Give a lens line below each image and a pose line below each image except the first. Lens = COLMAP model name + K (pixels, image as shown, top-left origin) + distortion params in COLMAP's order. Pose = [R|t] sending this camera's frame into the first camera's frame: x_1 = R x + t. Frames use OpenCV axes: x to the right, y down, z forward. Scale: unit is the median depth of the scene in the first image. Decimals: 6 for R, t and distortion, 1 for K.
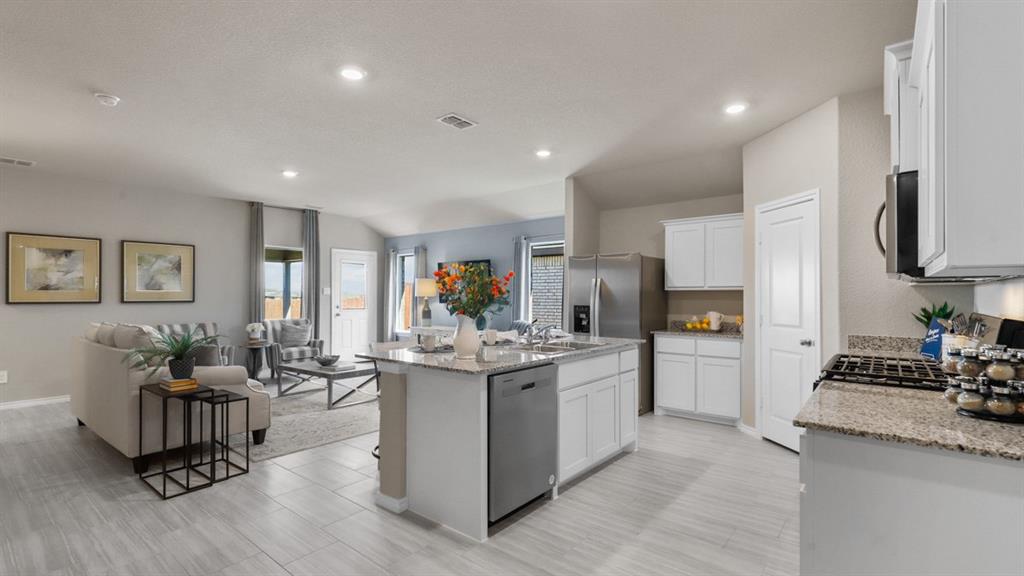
lens RADIAL K [[463.7, 0, 510.9], [0, 463.7, 293.1], [0, 0, 1]] dist [0.000426, 0.000331]
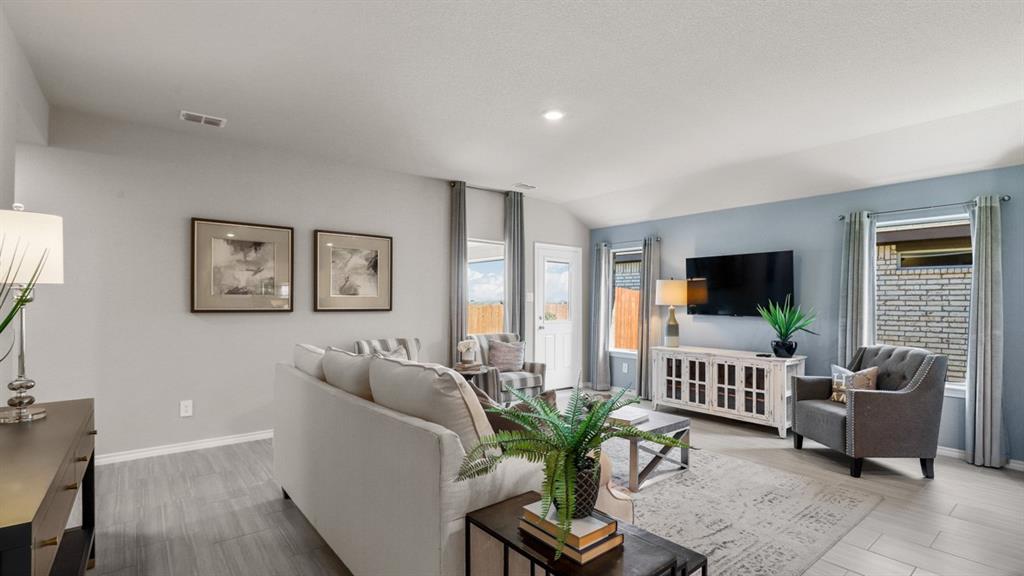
lens RADIAL K [[463.7, 0, 512.8], [0, 463.7, 302.2], [0, 0, 1]] dist [0.000426, 0.000331]
pose [[0.978499, 0.005755, -0.206170, -0.391349], [-0.004852, 0.999976, 0.004885, 0.000445], [0.206193, -0.003779, 0.978504, 0.344094]]
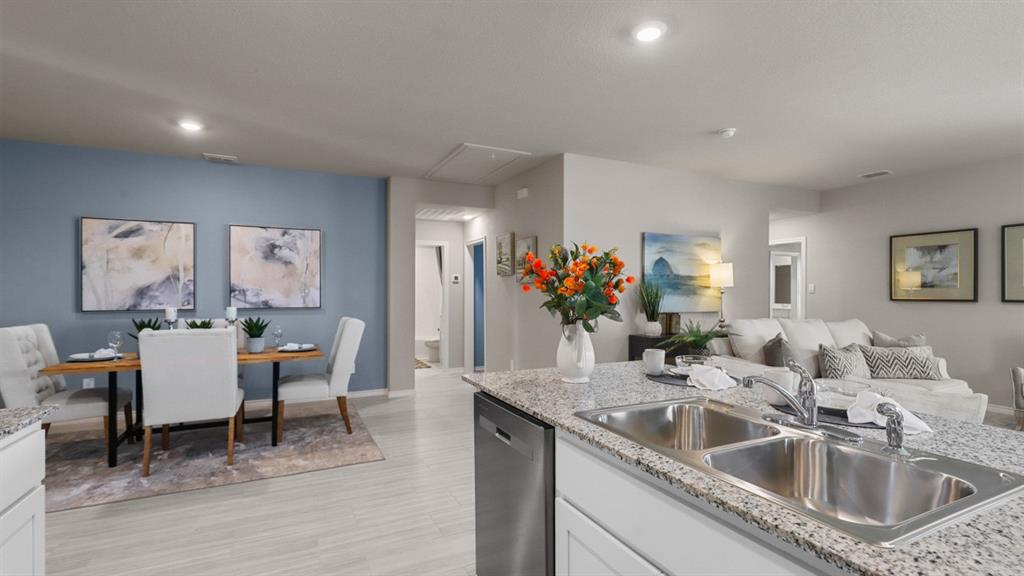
lens RADIAL K [[463.7, 0, 516.5], [0, 463.7, 288.4], [0, 0, 1]] dist [0.000426, 0.000331]
pose [[-0.416885, -0.009879, -0.908906, 0.290355], [0.003591, 0.999915, -0.012516, 0.004857], [0.908952, -0.008482, -0.416814, 0.608355]]
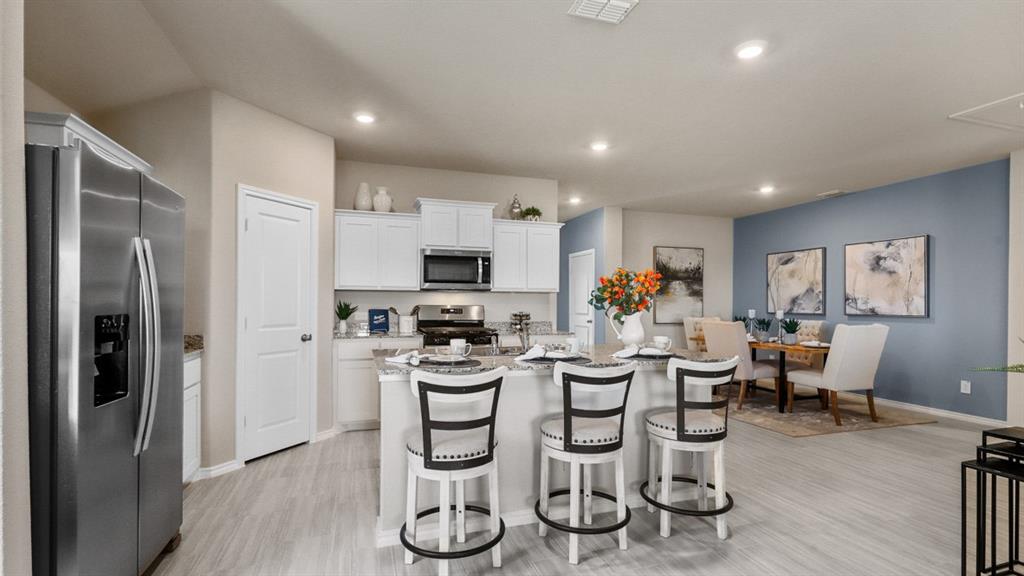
lens RADIAL K [[463.7, 0, 513.3], [0, 463.7, 301.7], [0, 0, 1]] dist [0.000426, 0.000331]
pose [[-0.839198, -0.004989, 0.543804, -0.239471], [-0.009028, 0.999948, -0.004758, 0.014146], [-0.543752, -0.008902, -0.839199, 1.074121]]
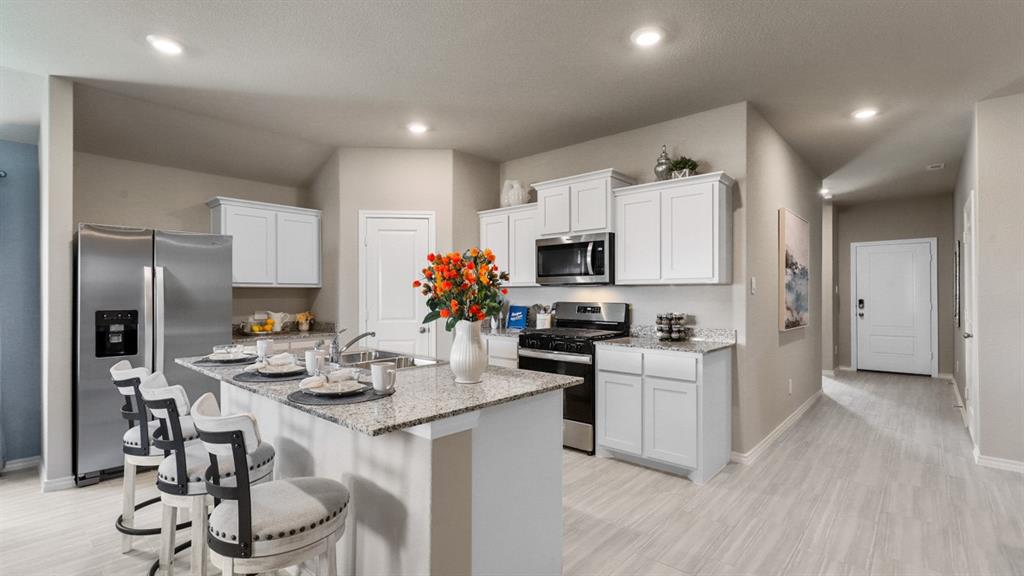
lens RADIAL K [[463.7, 0, 516.0], [0, 463.7, 291.9], [0, 0, 1]] dist [0.000426, 0.000331]
pose [[0.040800, 0.000637, 0.999167, -0.403709], [-0.003714, 0.999993, -0.000486, 0.001023], [-0.999160, -0.003691, 0.040802, 0.449902]]
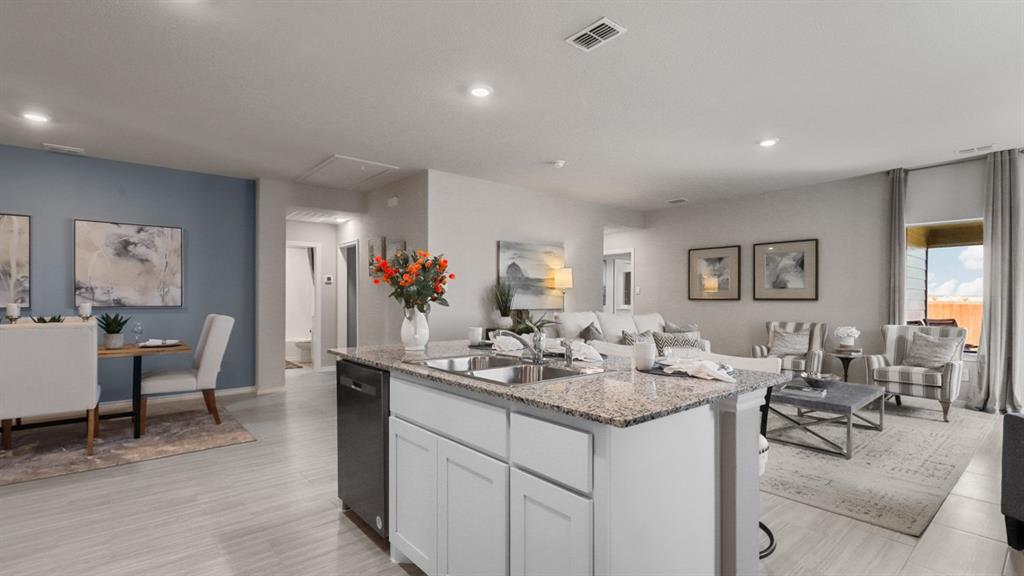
lens RADIAL K [[463.7, 0, 515.6], [0, 463.7, 296.2], [0, 0, 1]] dist [0.000426, 0.000331]
pose [[-0.180910, -0.003602, -0.983493, 0.404522], [0.002577, 0.999988, -0.004136, 0.016648], [0.983496, -0.003283, -0.180899, 0.689581]]
